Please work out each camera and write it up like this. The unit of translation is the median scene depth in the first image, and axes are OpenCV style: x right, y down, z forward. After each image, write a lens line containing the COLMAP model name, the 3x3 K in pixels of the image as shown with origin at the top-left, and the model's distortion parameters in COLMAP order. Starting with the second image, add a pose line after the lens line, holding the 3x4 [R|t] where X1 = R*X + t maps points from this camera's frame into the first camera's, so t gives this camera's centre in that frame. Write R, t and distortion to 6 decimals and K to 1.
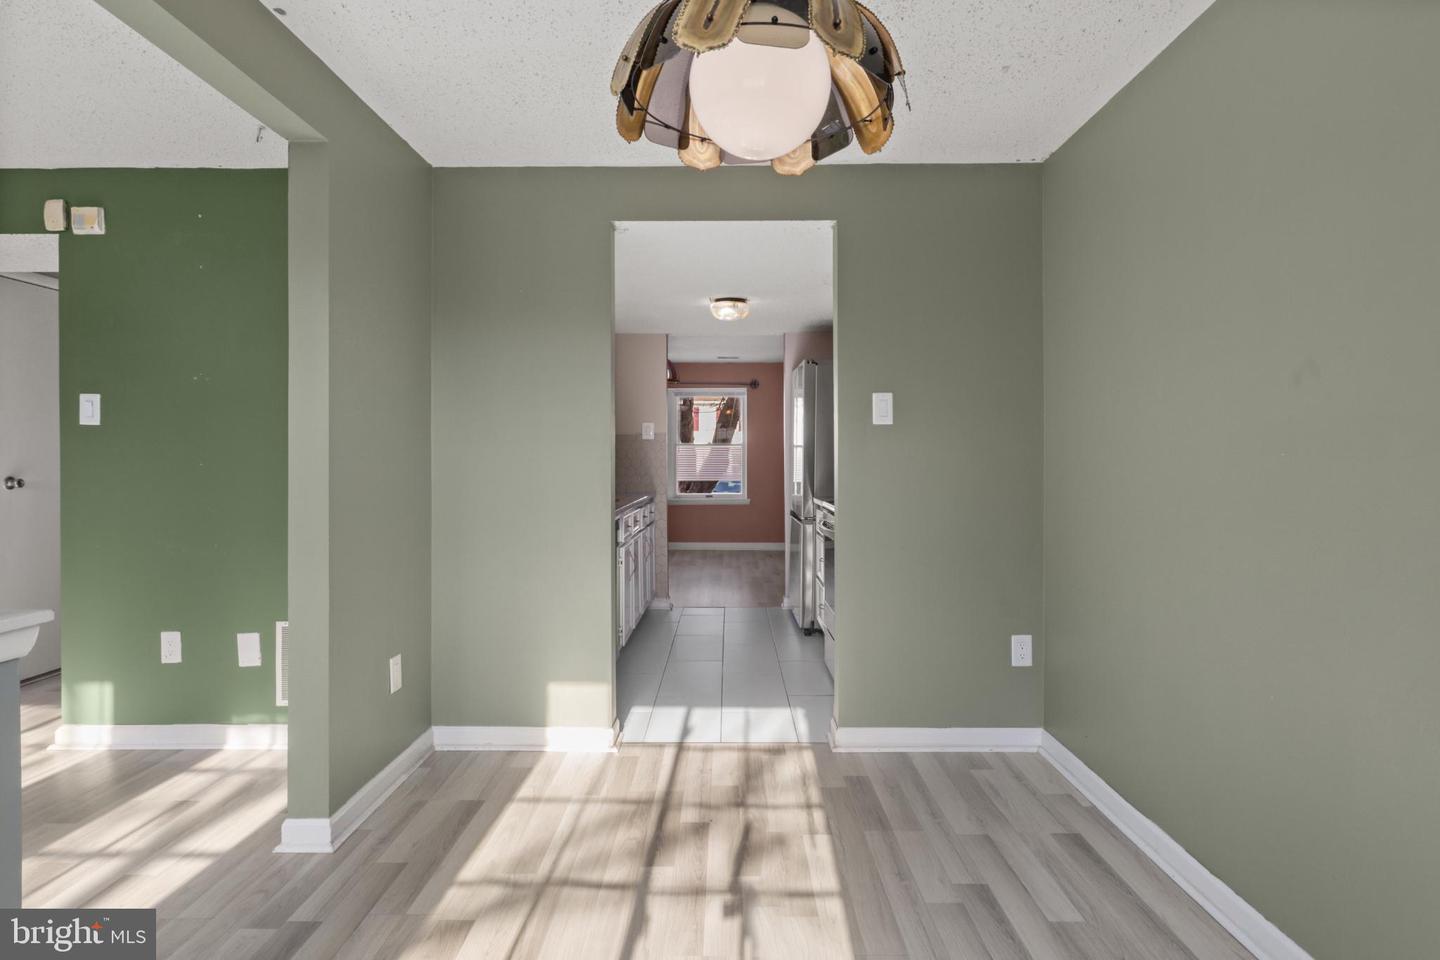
lens RADIAL K [[746.3, 0, 721.6], [0, 746.3, 454.1], [0, 0, 1]] dist [-0.021609, 0.014998]
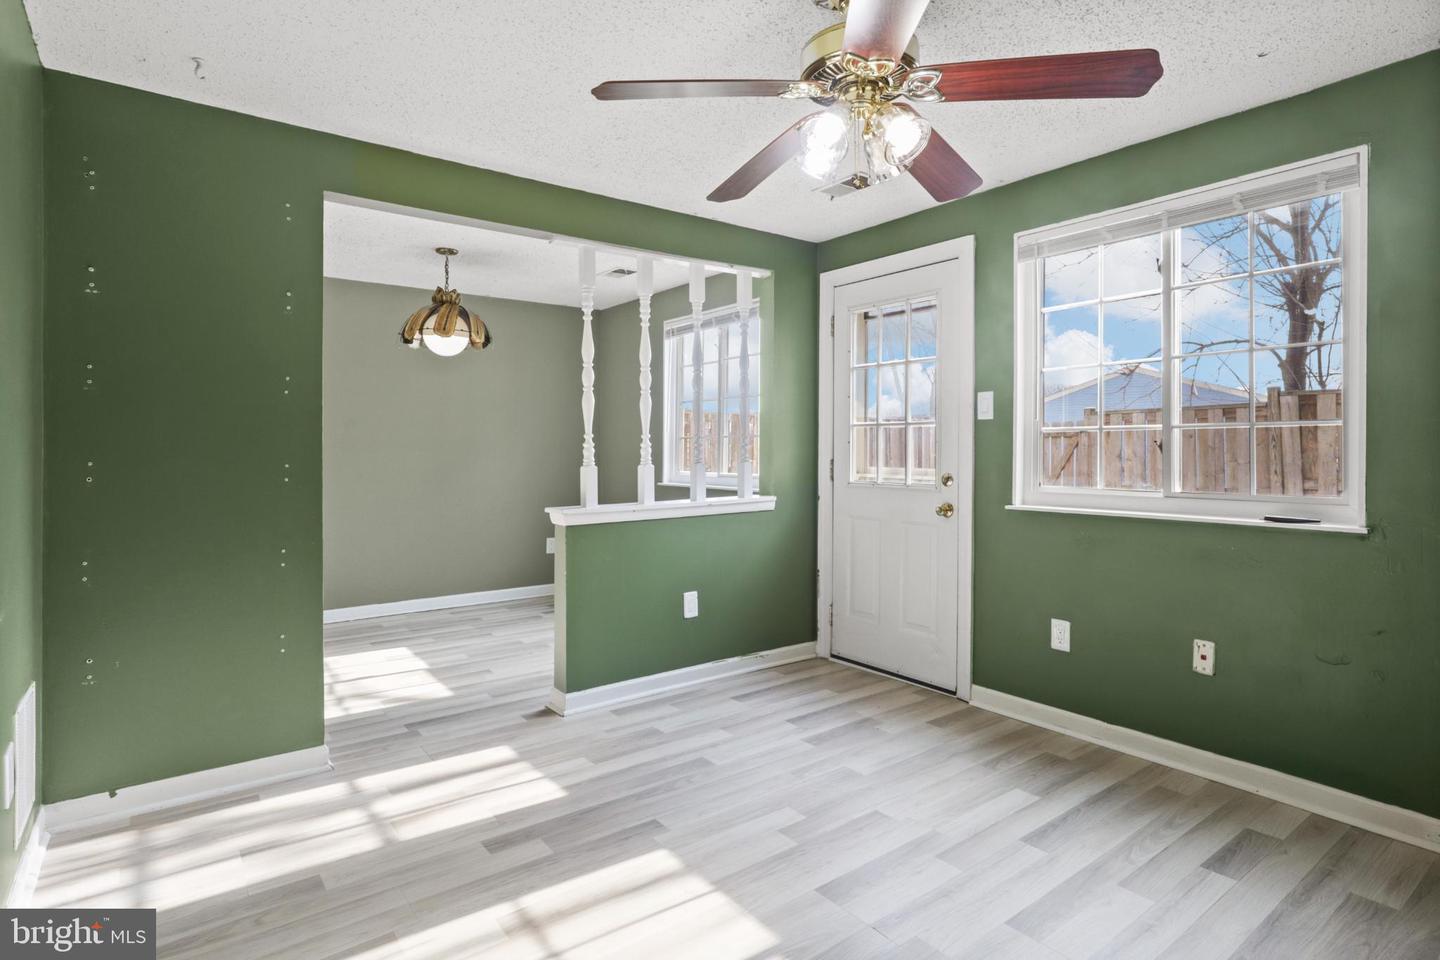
lens RADIAL K [[746.3, 0, 718.4], [0, 746.3, 451.9], [0, 0, 1]] dist [-0.021609, 0.014998]
pose [[-0.613012, 0.006232, 0.790049, -1.451714], [-0.001556, 0.999957, -0.009094, 0.015243], [-0.790072, -0.006804, -0.612977, 0.922975]]
